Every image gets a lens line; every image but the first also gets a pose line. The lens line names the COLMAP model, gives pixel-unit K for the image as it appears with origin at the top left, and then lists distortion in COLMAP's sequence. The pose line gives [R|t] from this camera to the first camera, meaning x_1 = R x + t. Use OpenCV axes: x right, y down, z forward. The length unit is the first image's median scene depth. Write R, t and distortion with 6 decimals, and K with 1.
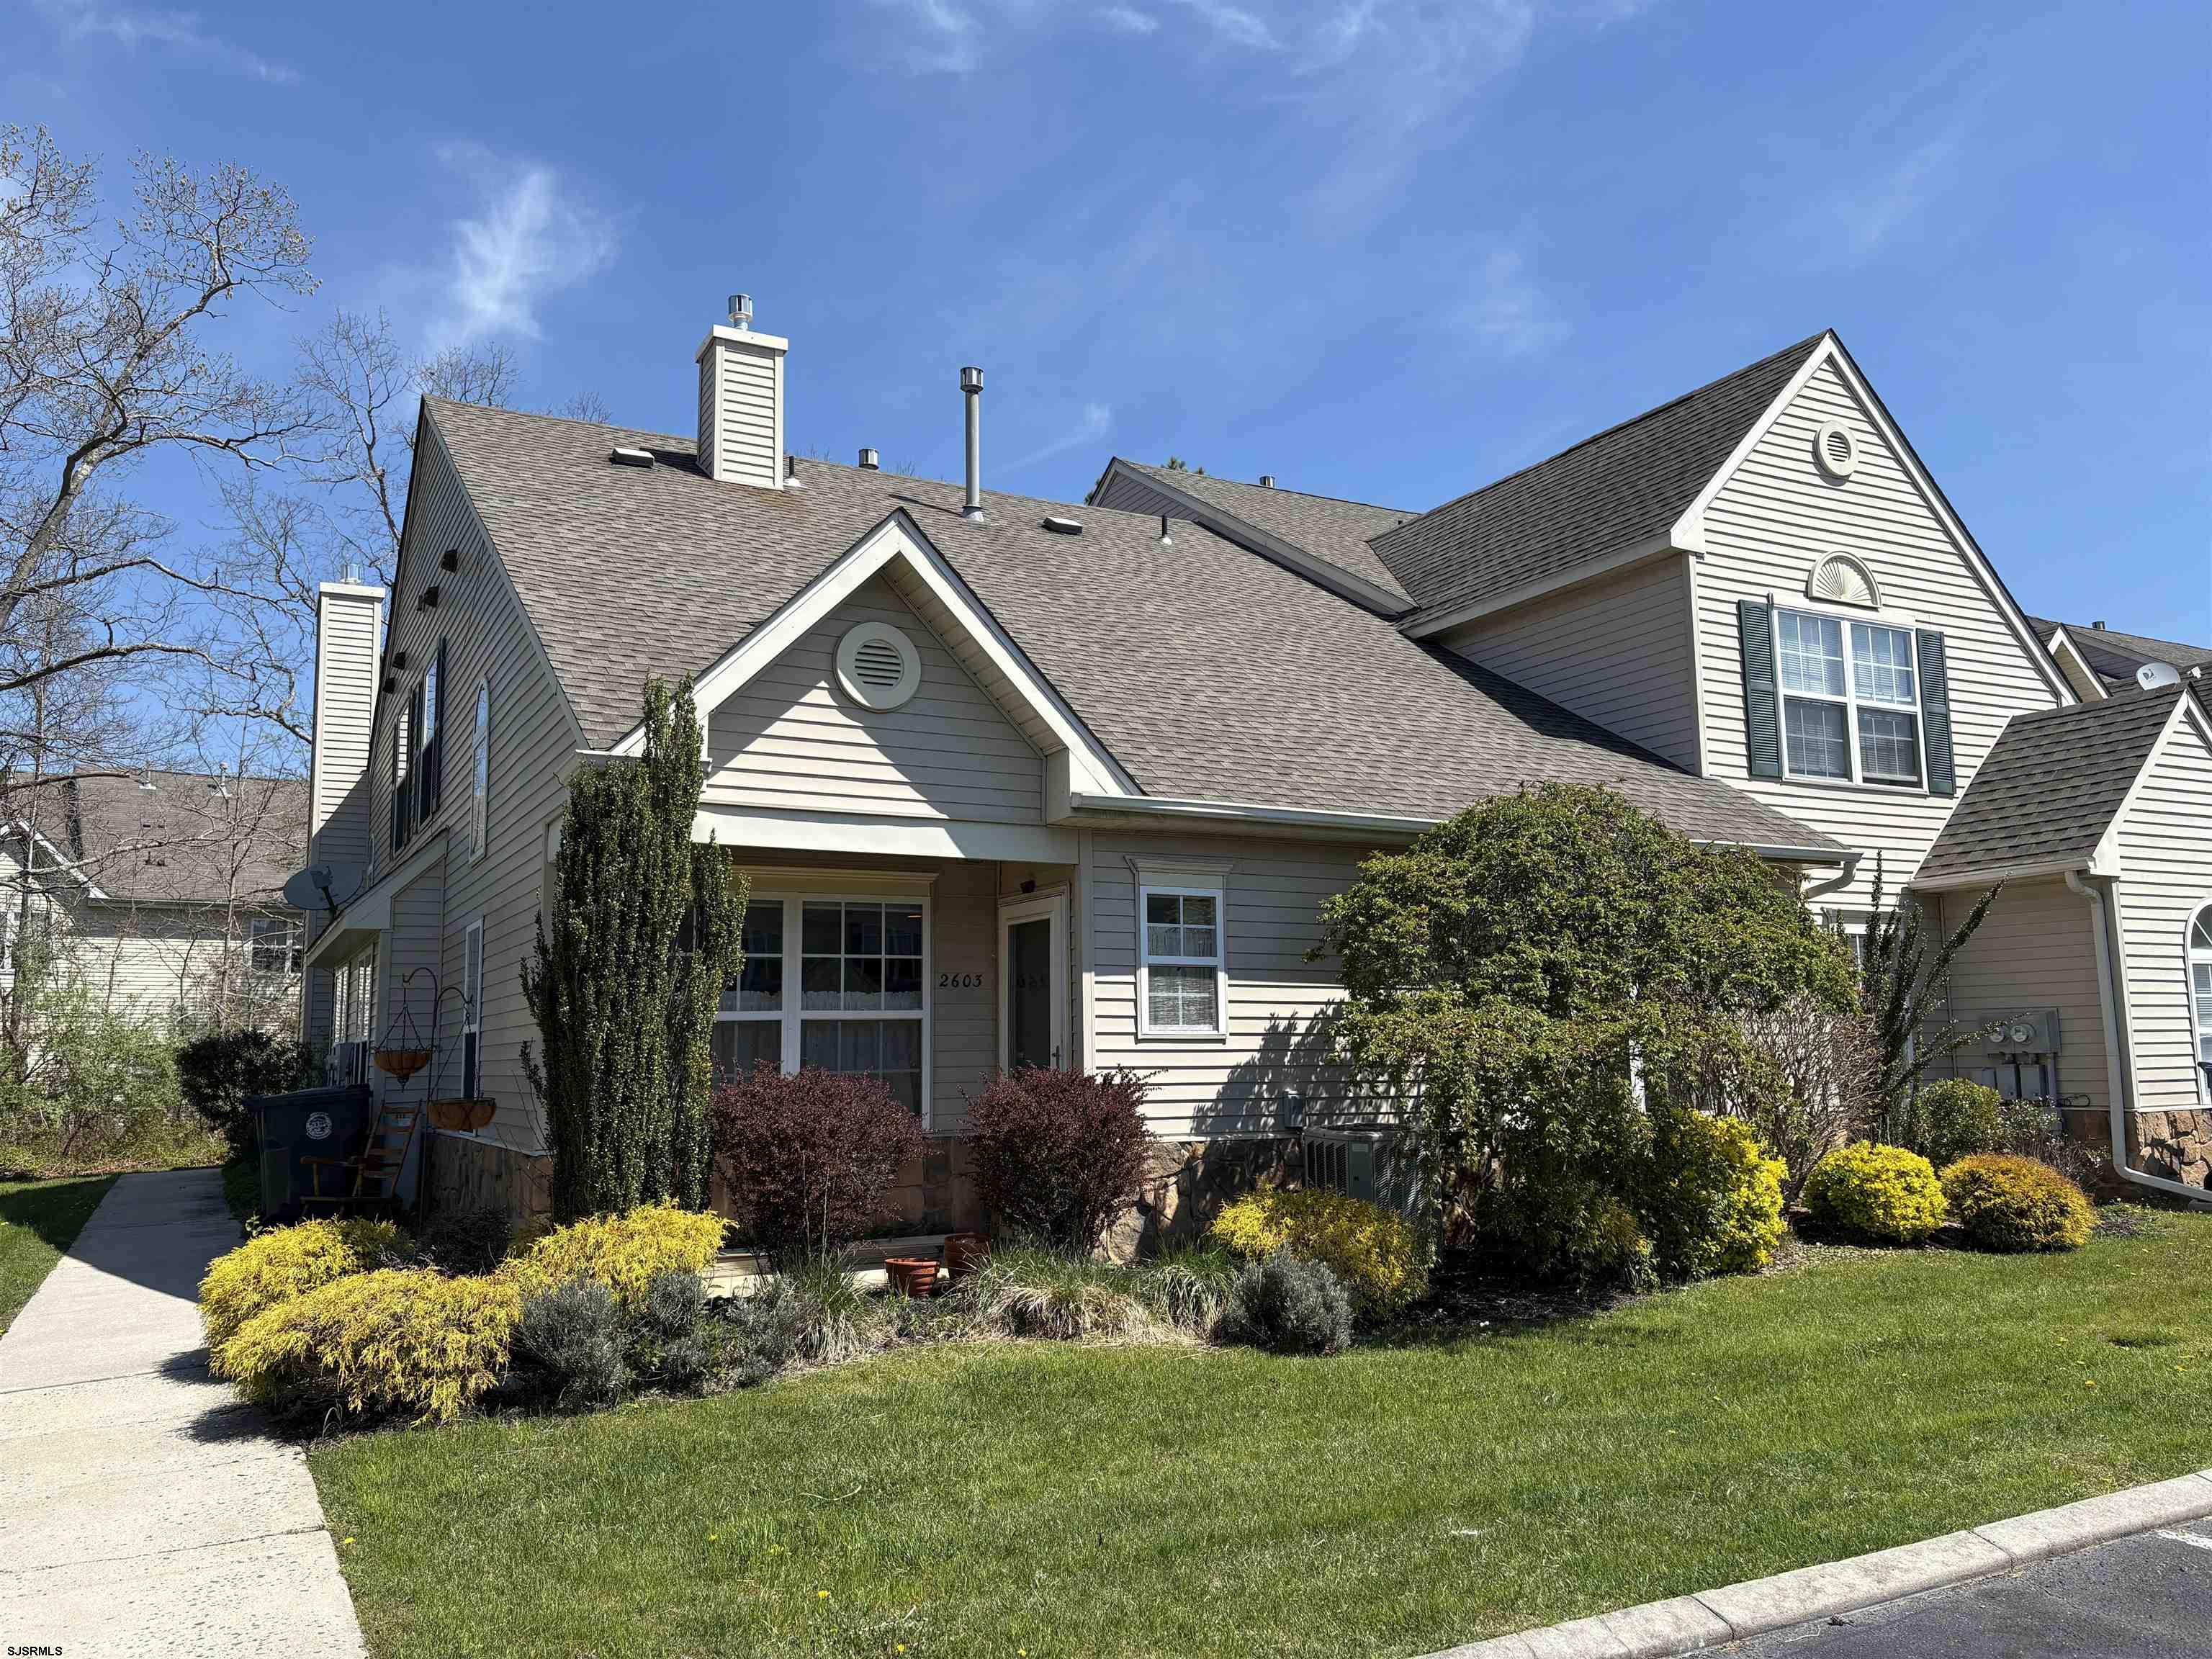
lens RADIAL K [[1674.1, 0, 1103.4], [0, 1674.1, 826.7], [0, 0, 1]] dist [0.062880, -0.067215]
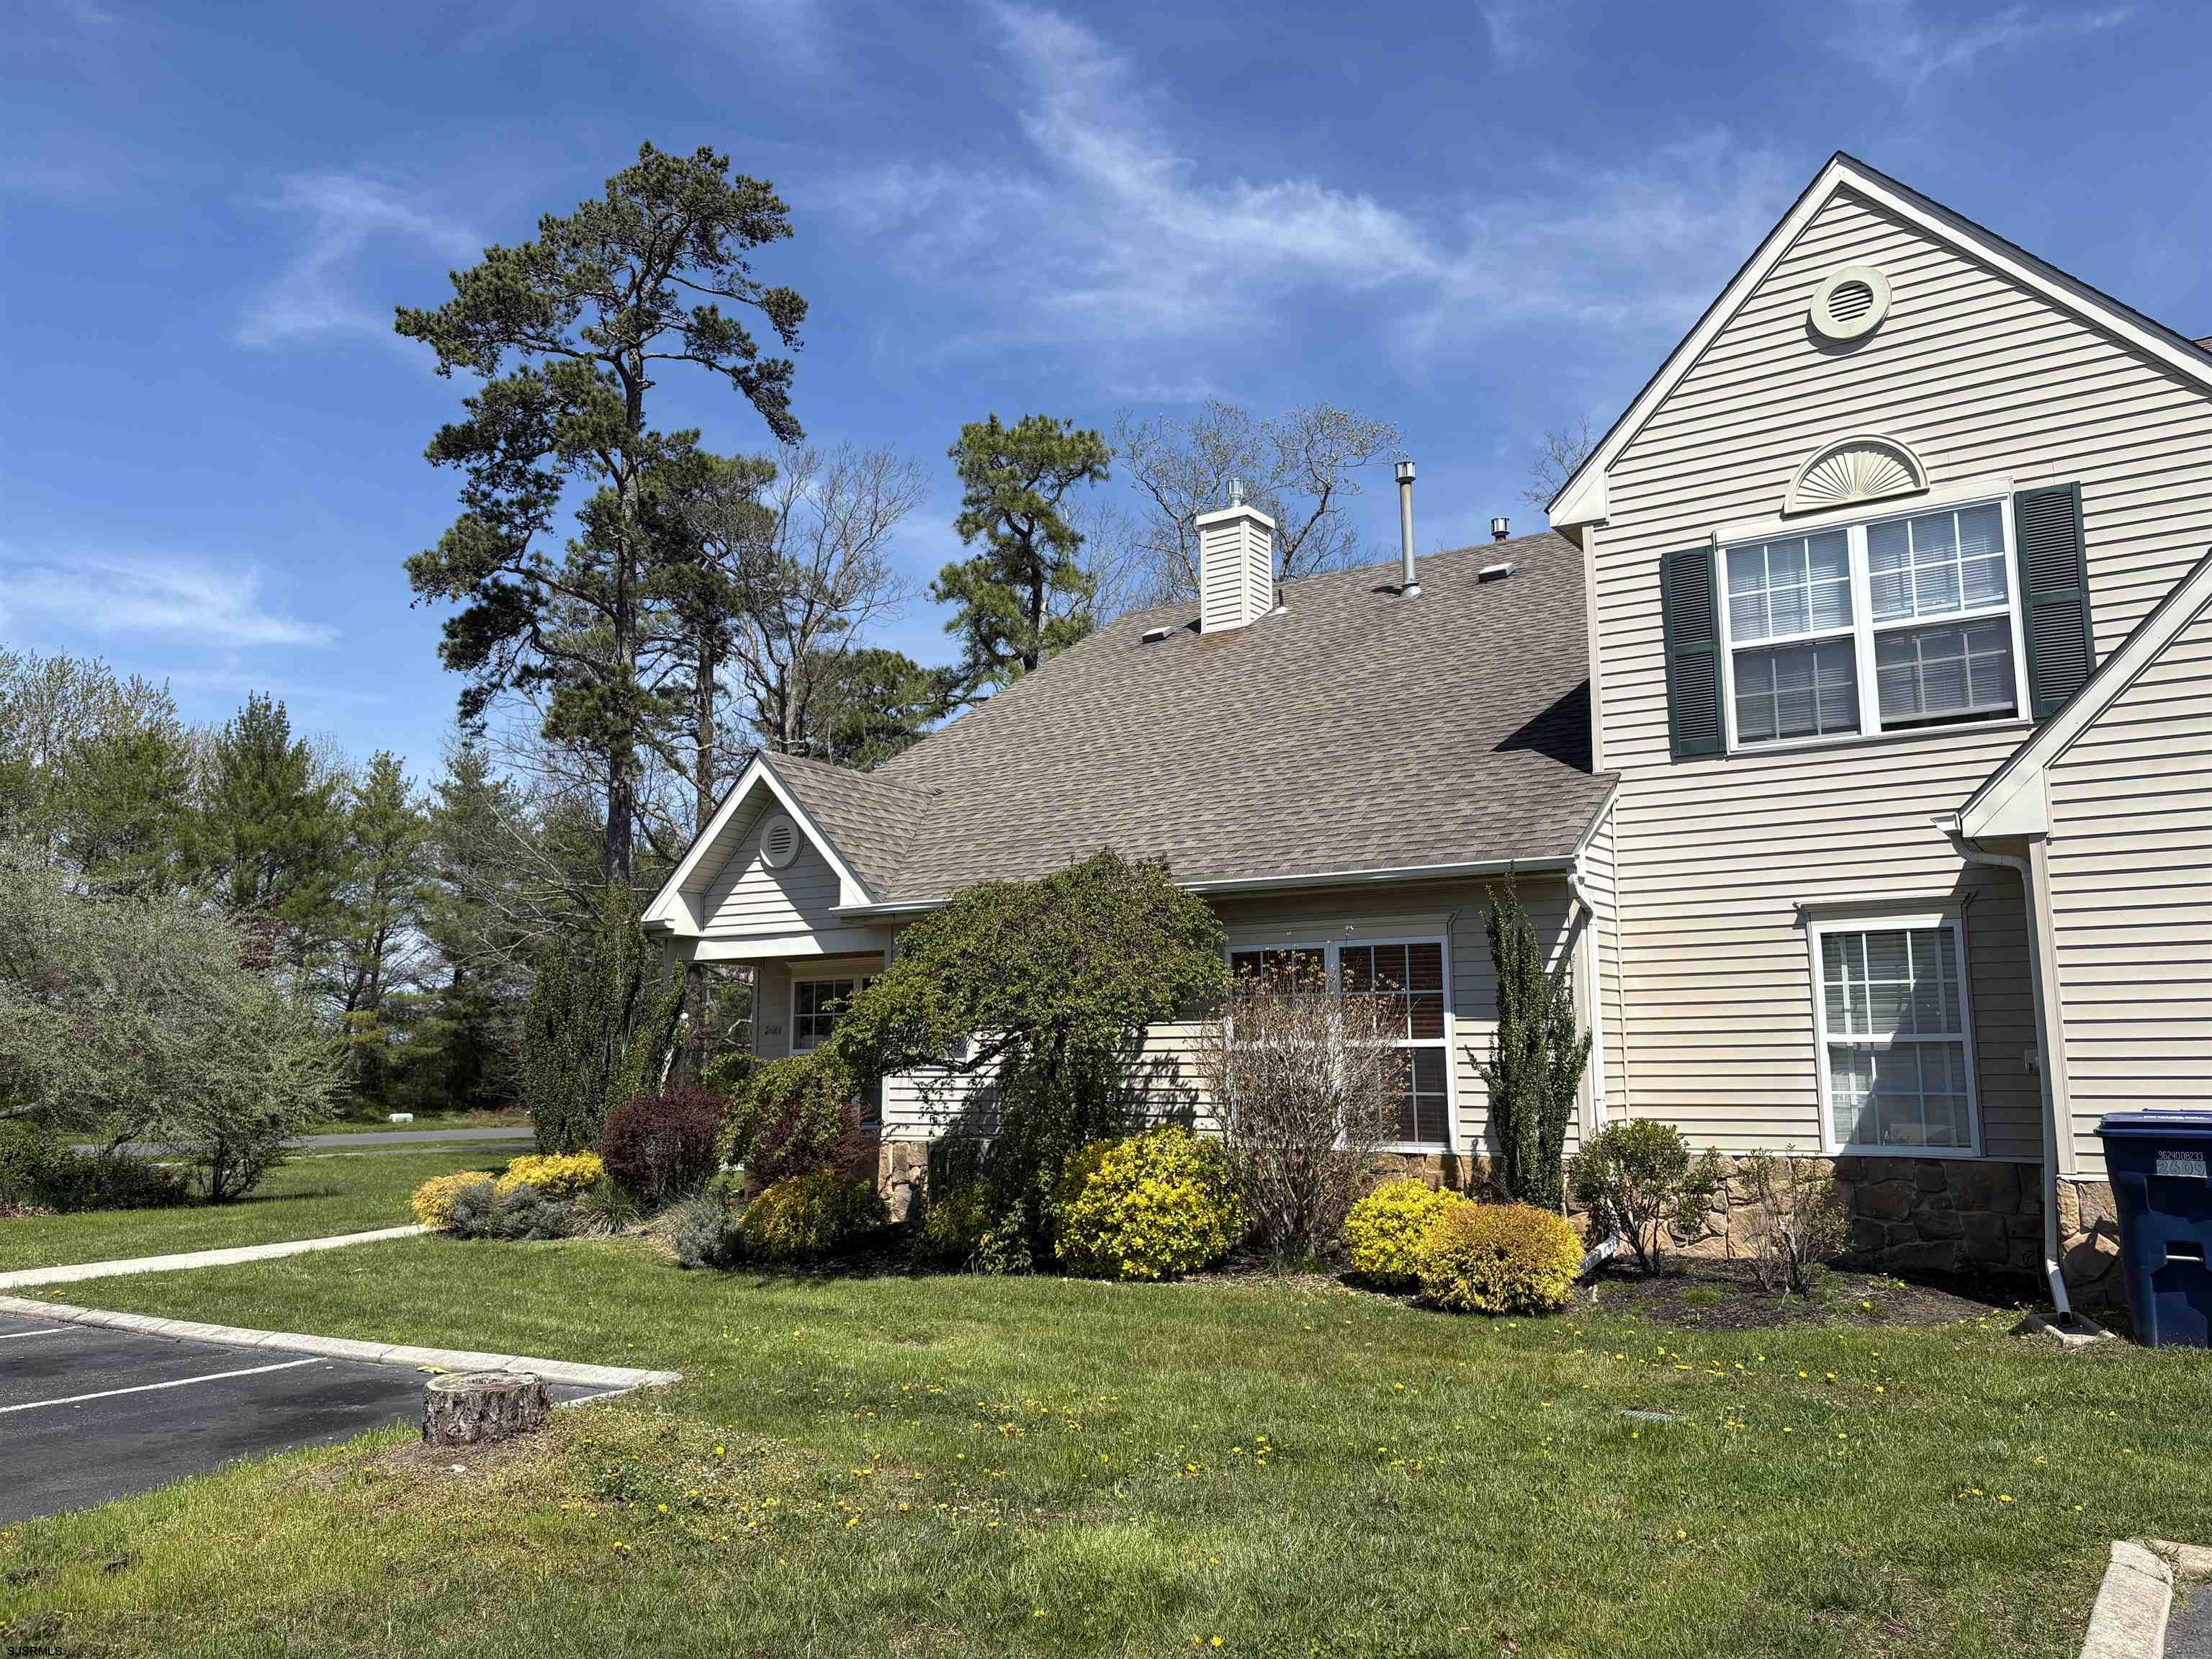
lens RADIAL K [[1674.1, 0, 1106.5], [0, 1674.1, 834.8], [0, 0, 1]] dist [0.062880, -0.067215]
pose [[0.467535, -0.111696, -0.876889, 0.955980], [0.122978, 0.990557, -0.060605, 0.024061], [0.875378, -0.079503, 0.476856, 0.320589]]
